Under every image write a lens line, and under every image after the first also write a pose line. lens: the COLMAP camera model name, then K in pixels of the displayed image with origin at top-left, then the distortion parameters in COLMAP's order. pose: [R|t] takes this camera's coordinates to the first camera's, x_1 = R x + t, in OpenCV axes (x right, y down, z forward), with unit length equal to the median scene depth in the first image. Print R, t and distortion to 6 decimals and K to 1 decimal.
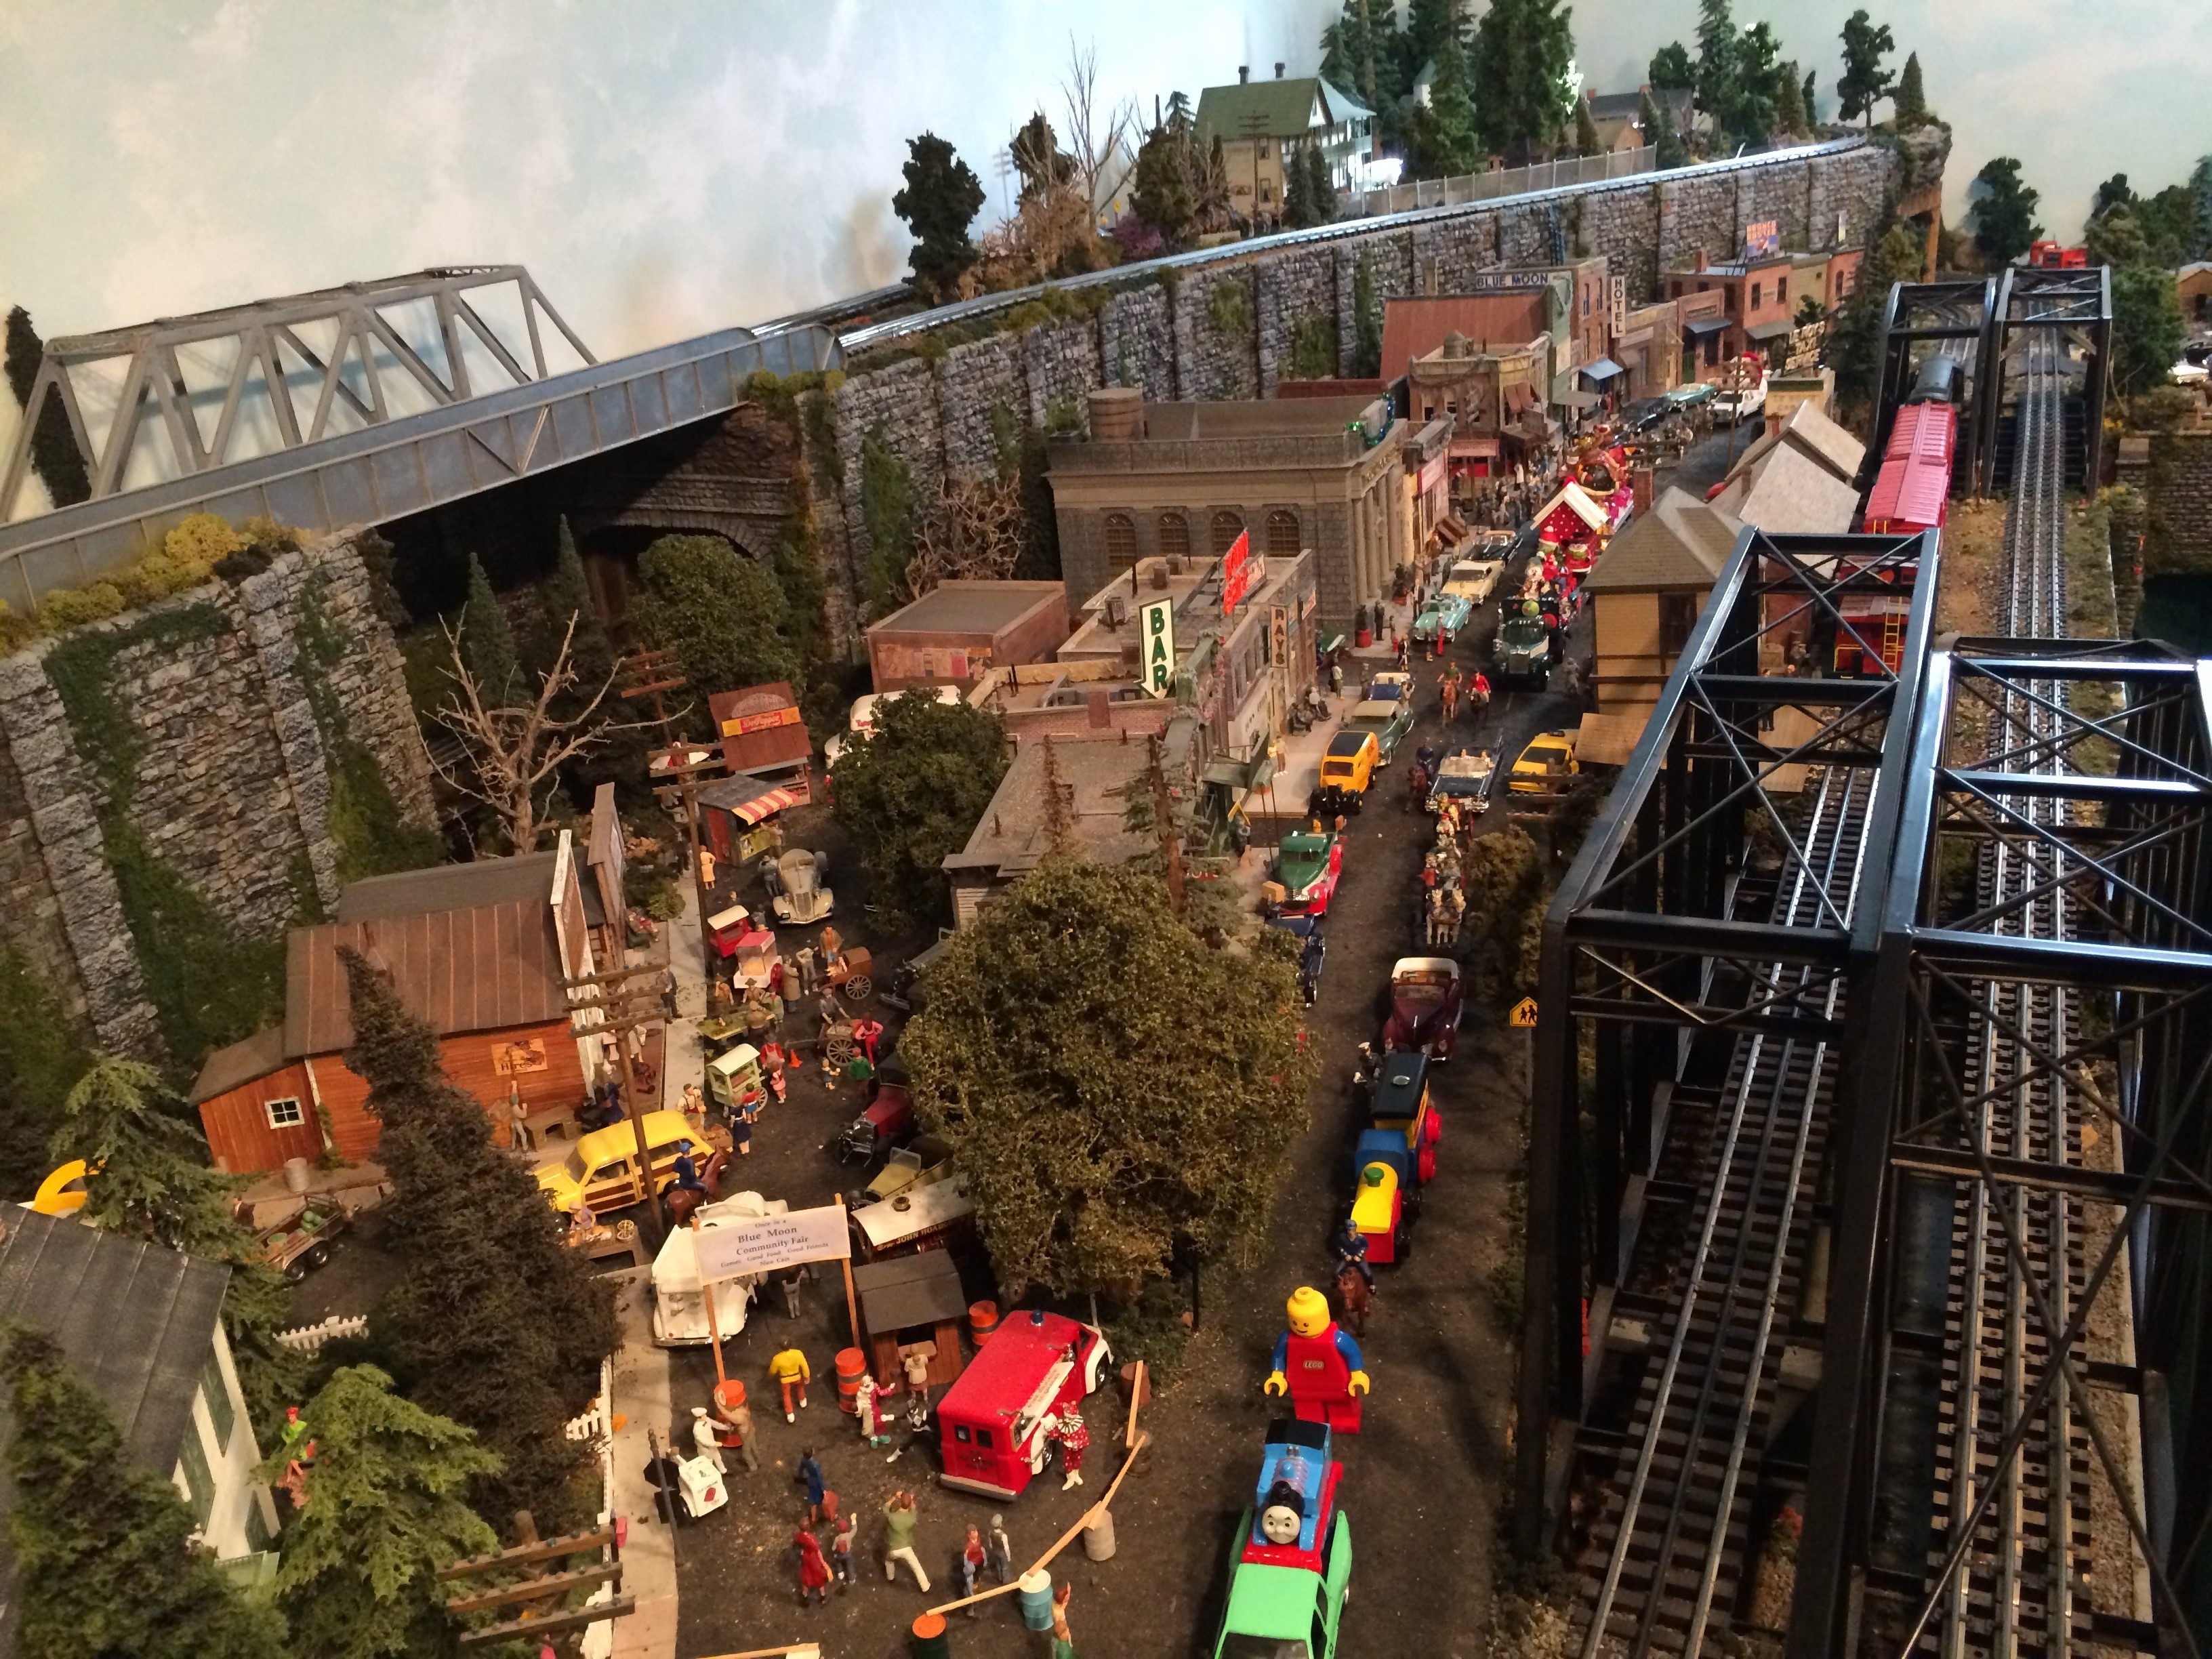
lens RADIAL K [[1915.4, 0, 1106.0], [0, 1915.4, 829.5], [0, 0, 1]] dist [0.085835, -0.124272]
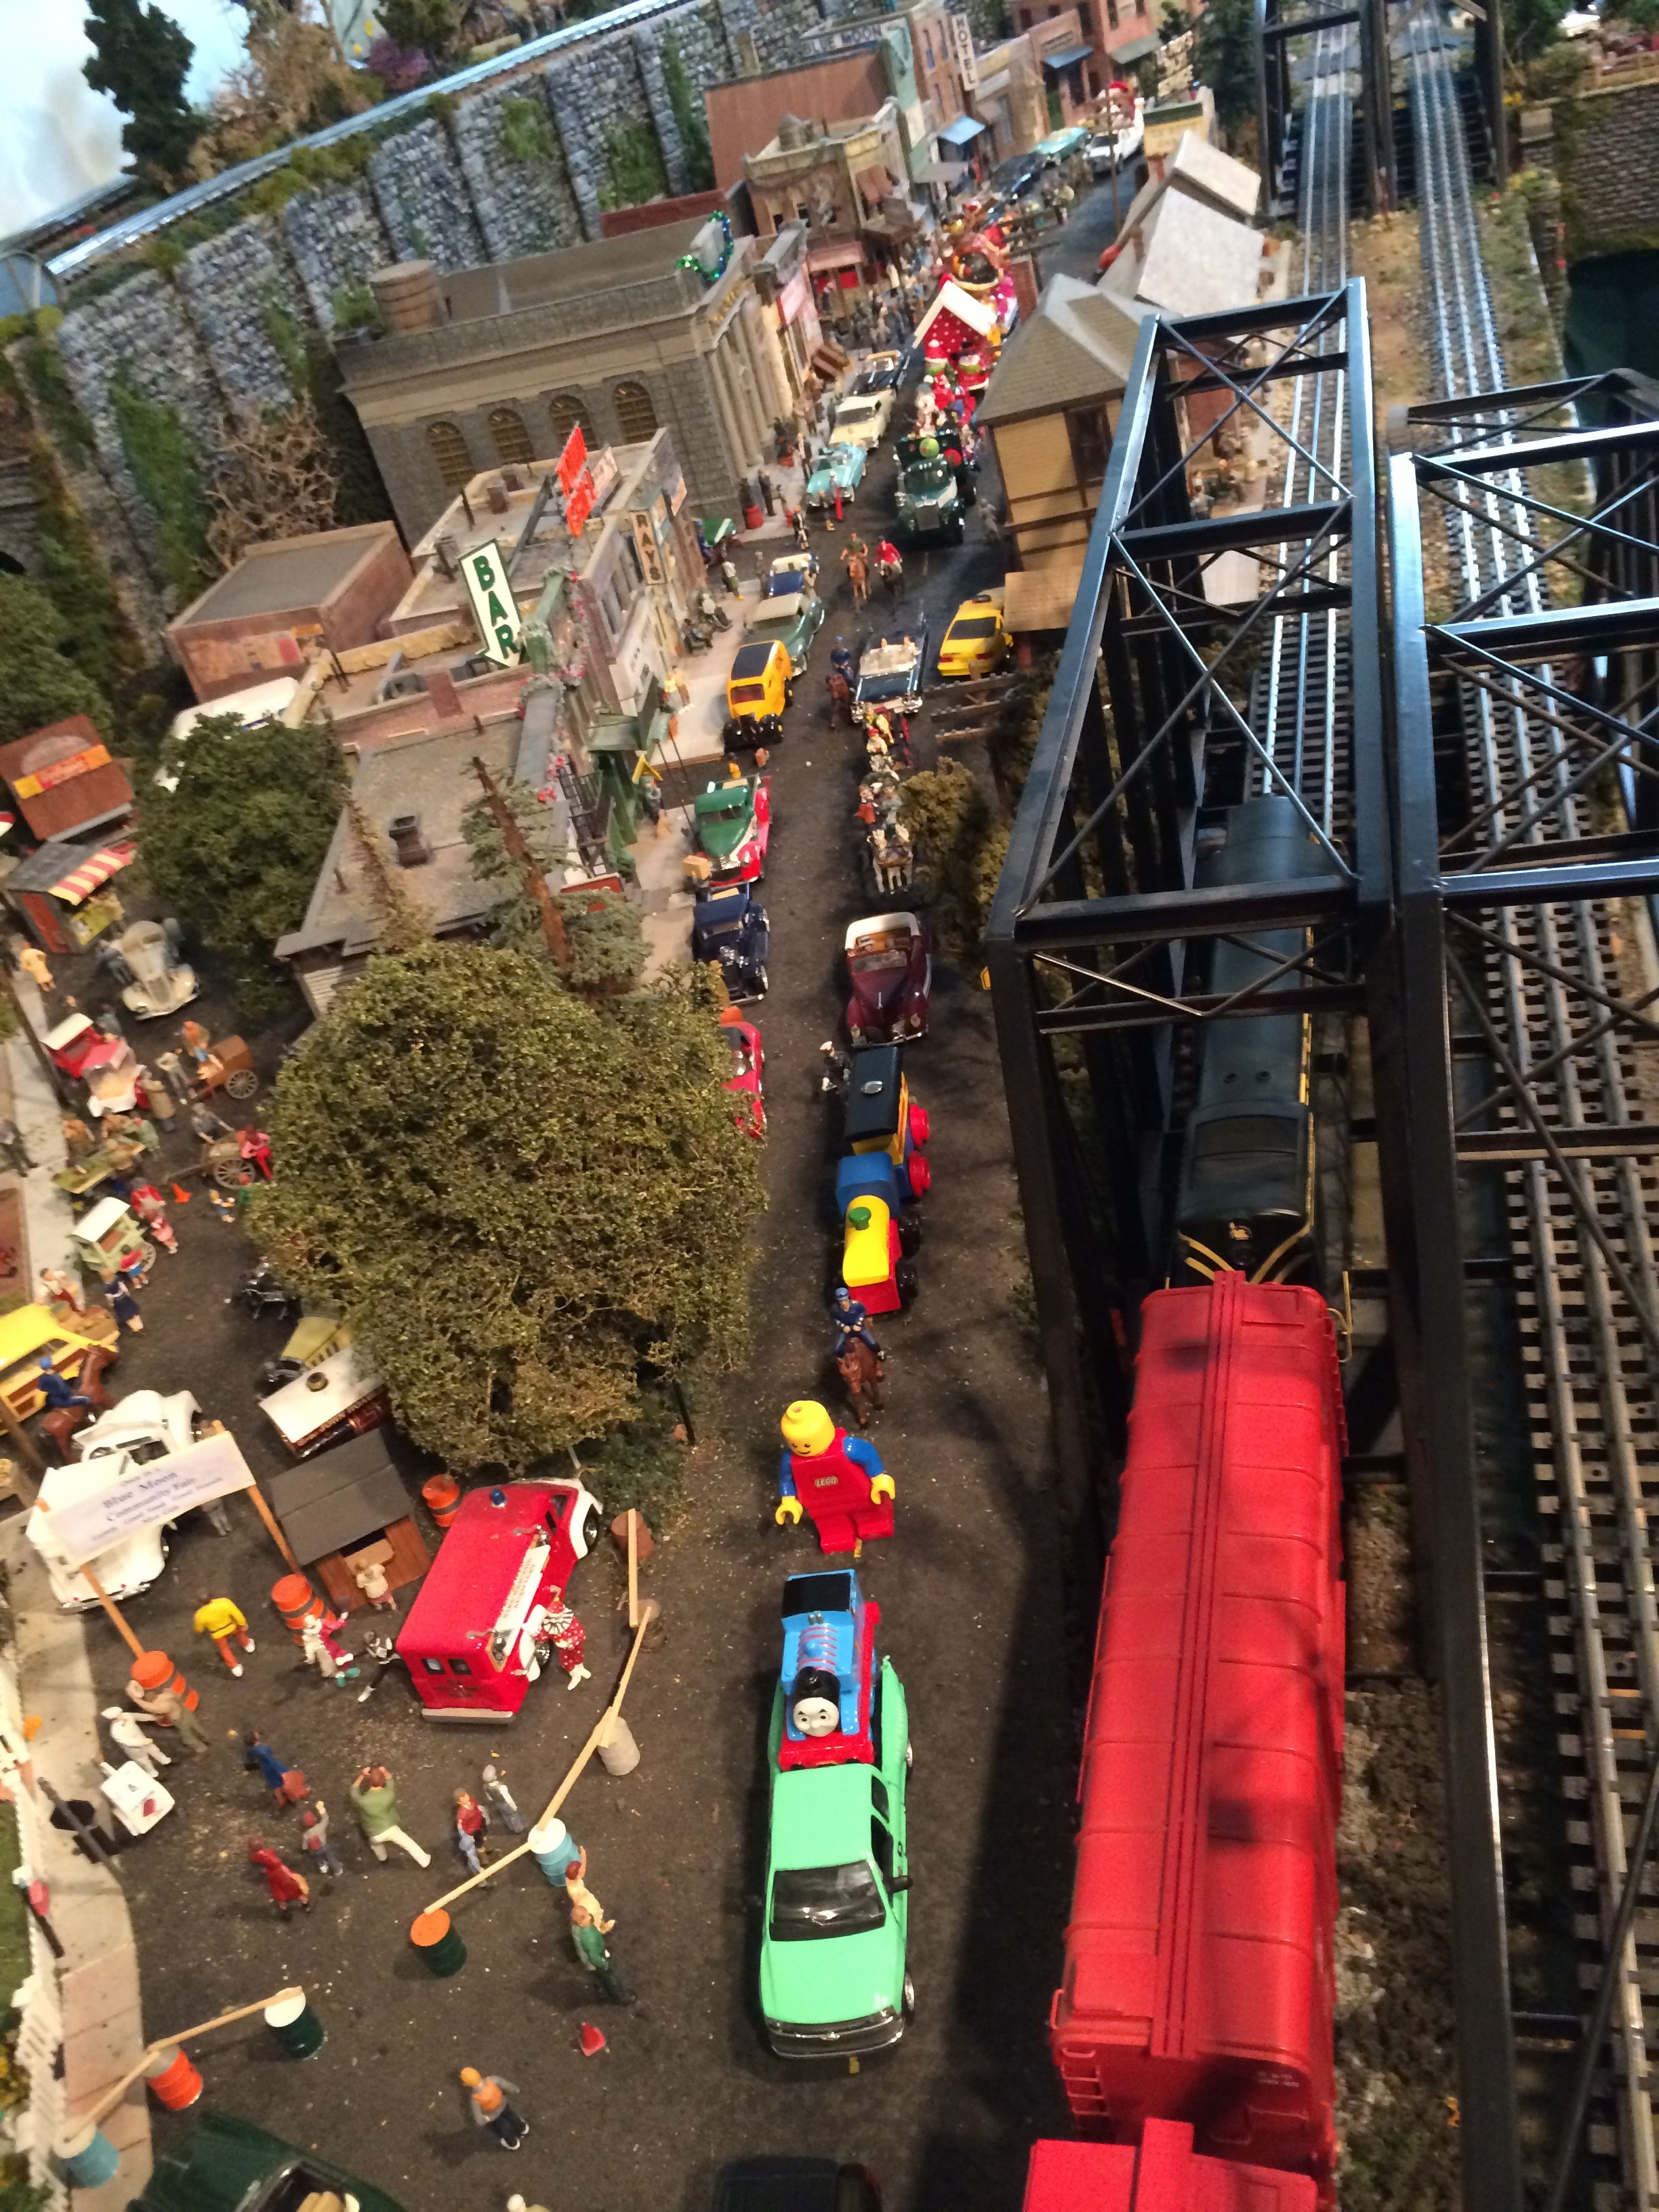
lens RADIAL K [[1919.5, 0, 847.1], [0, 1919.5, 1097.0], [0, 0, 1]] dist [0.097848, -0.147359]
pose [[0.969017, -0.228420, 0.093967, 0.025732], [0.204372, 0.955150, 0.214290, -0.021655], [-0.138701, -0.188447, 0.972240, 0.070599]]
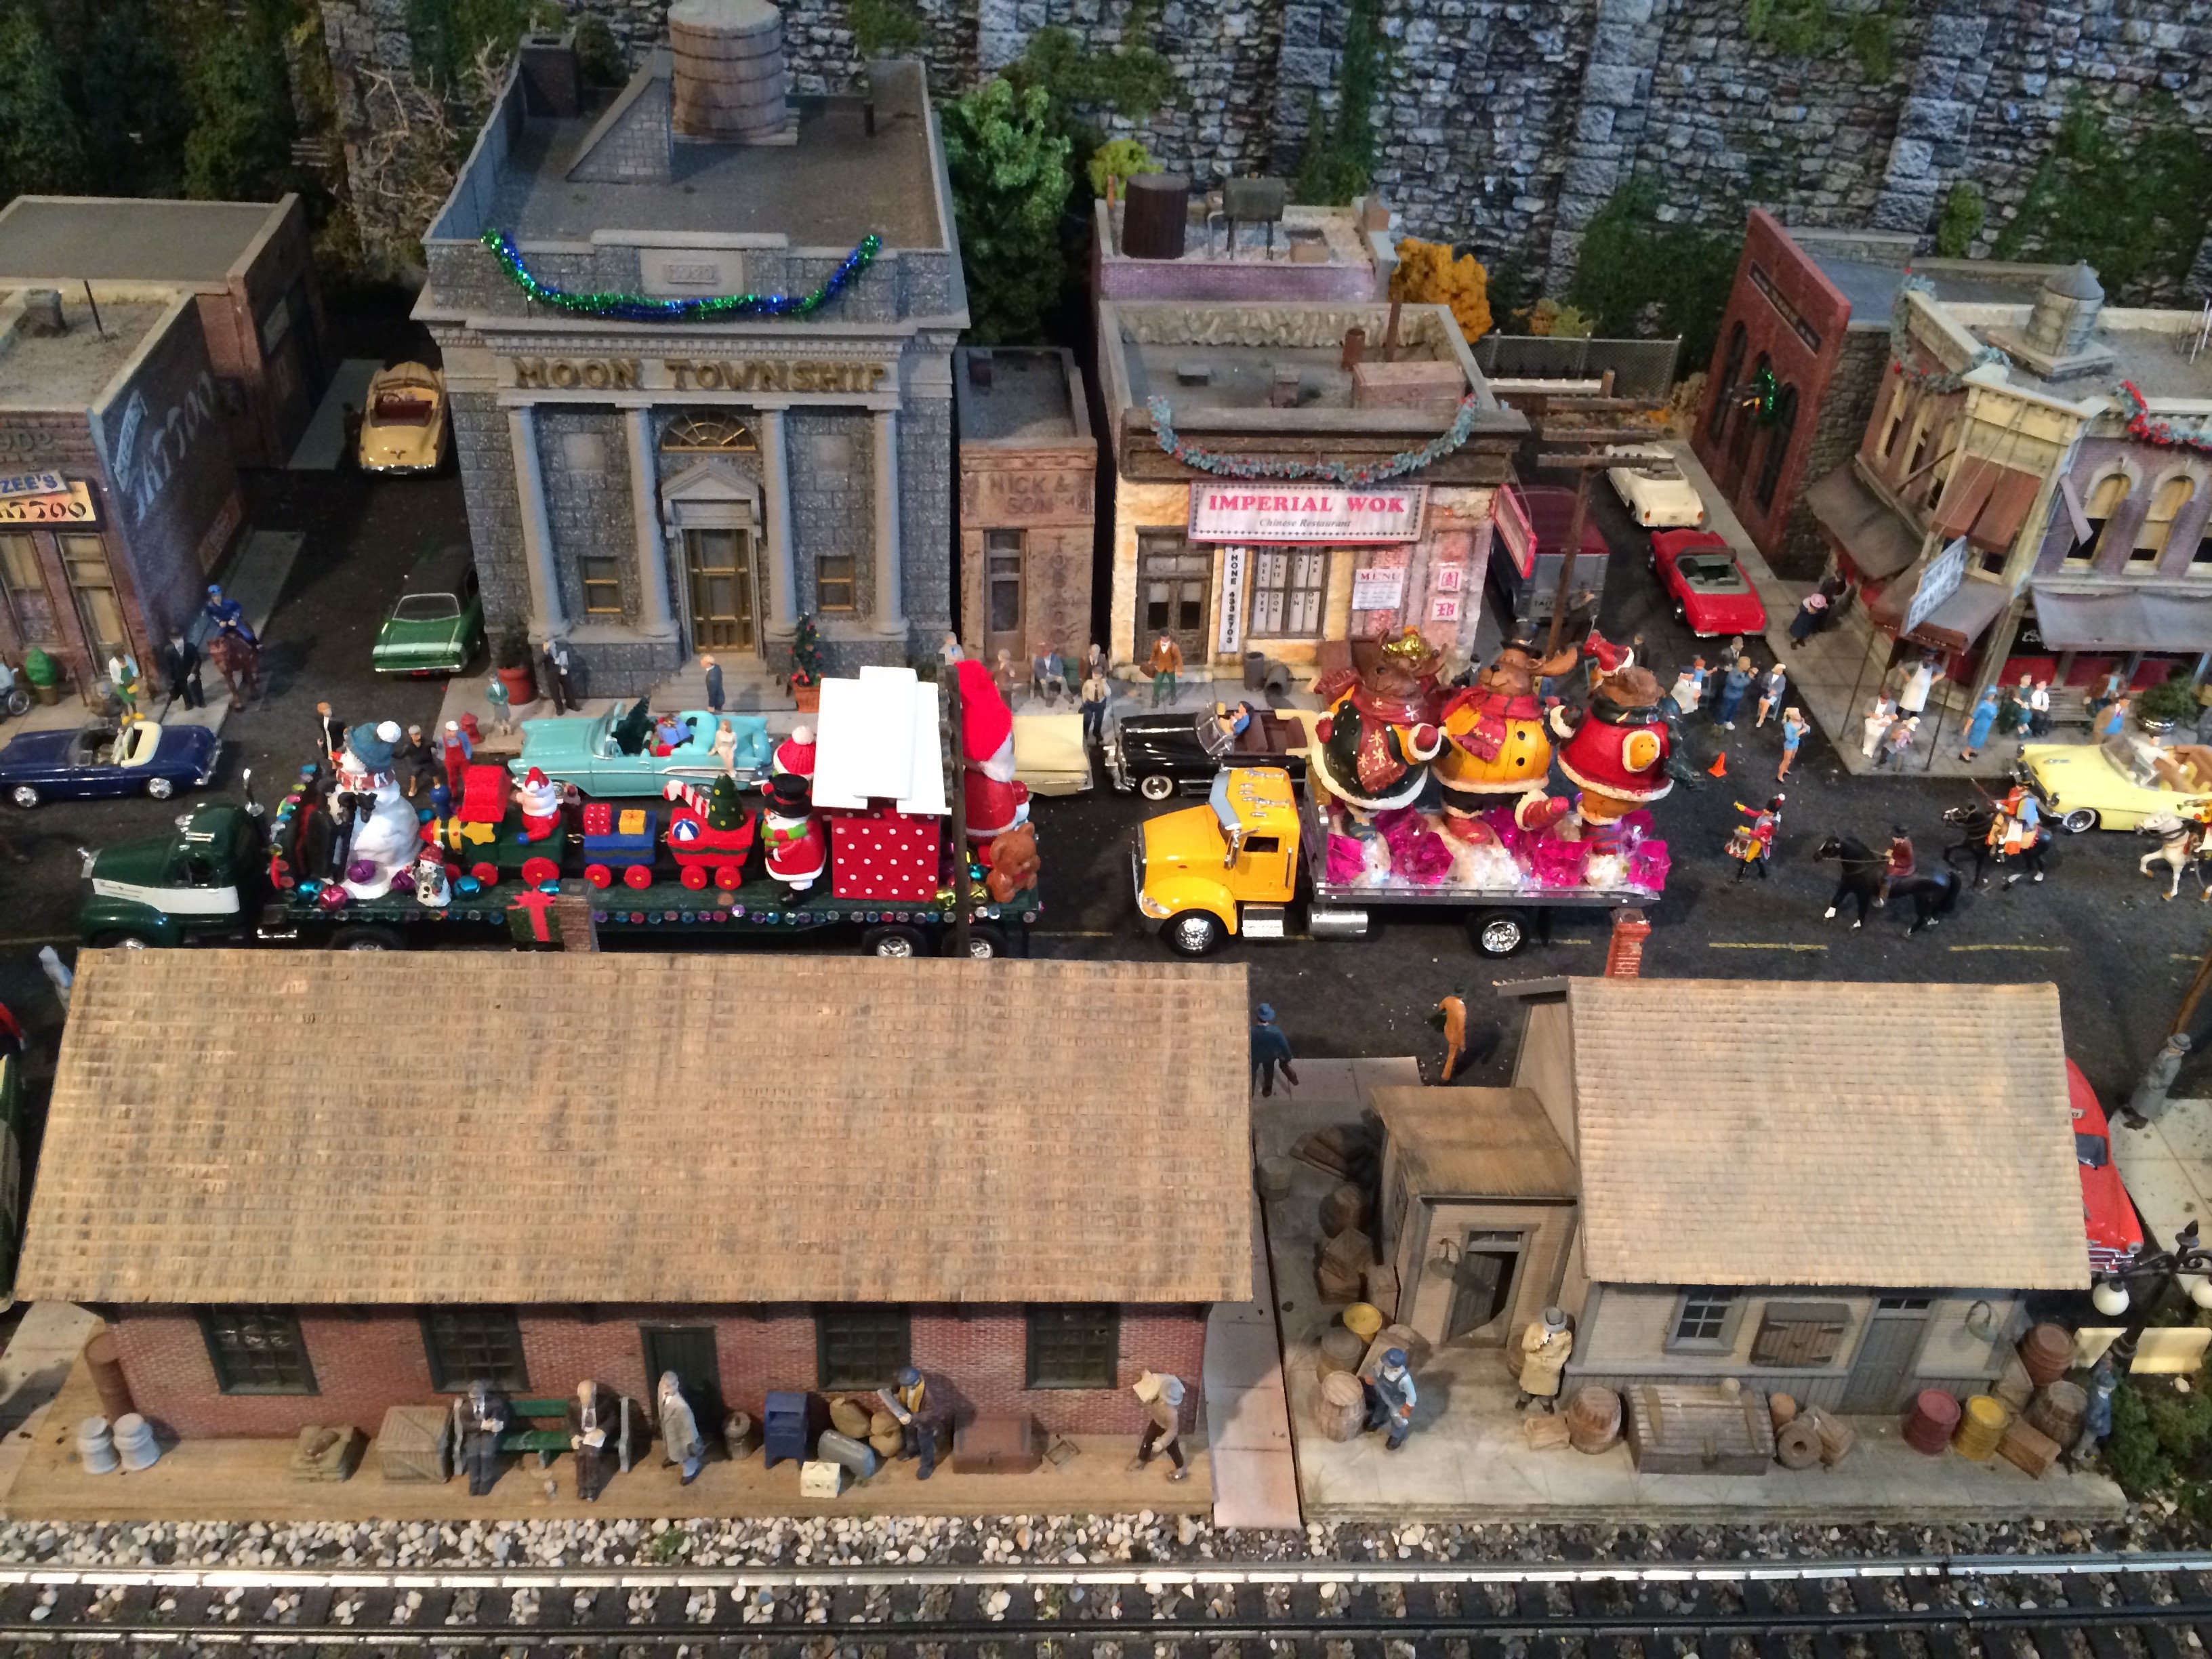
lens RADIAL K [[1915.4, 0, 1106.0], [0, 1915.4, 829.5], [0, 0, 1]] dist [0.085835, -0.124272]
pose [[0.426436, 0.615529, -0.662779, 0.419655], [-0.413435, 0.784362, 0.462437, -0.276299], [0.804502, 0.076816, 0.588961, 0.665109]]
